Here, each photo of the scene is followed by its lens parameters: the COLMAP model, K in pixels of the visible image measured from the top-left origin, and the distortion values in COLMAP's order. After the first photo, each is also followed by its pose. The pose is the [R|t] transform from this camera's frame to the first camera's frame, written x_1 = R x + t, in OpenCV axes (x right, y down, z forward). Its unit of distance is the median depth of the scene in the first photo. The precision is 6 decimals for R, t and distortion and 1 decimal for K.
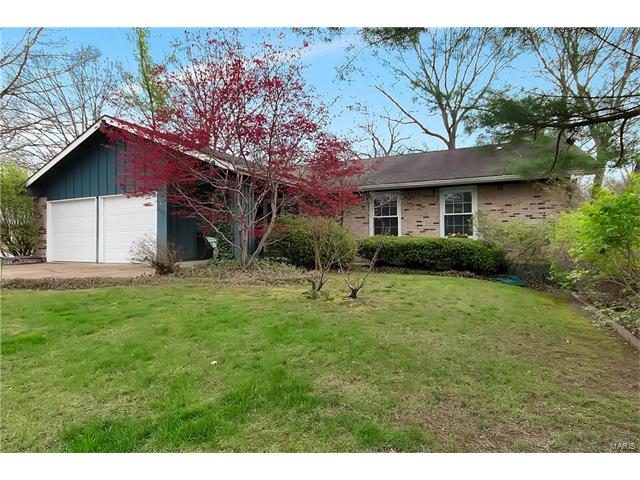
lens RADIAL K [[315.8, 0, 319.8], [0, 315.8, 239.7], [0, 0, 1]] dist [0.001208, 0.000041]
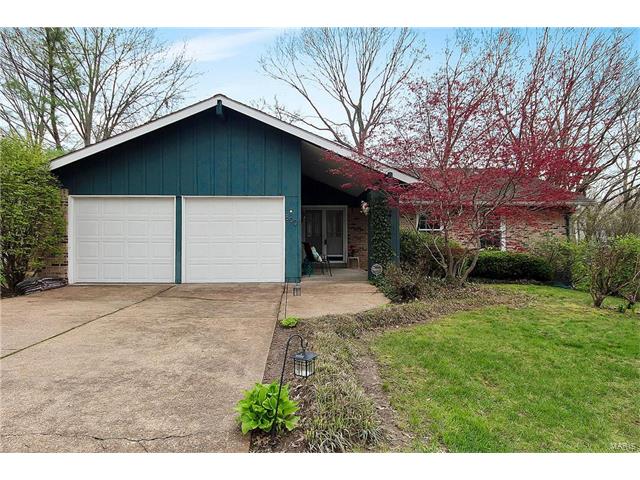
lens RADIAL K [[315.8, 0, 319.7], [0, 315.8, 242.2], [0, 0, 1]] dist [0.001208, 0.000041]
pose [[0.918016, 0.010446, 0.396407, -0.649345], [-0.013101, 0.999906, 0.003992, -0.031037], [-0.396328, -0.008858, 0.918066, 0.161497]]
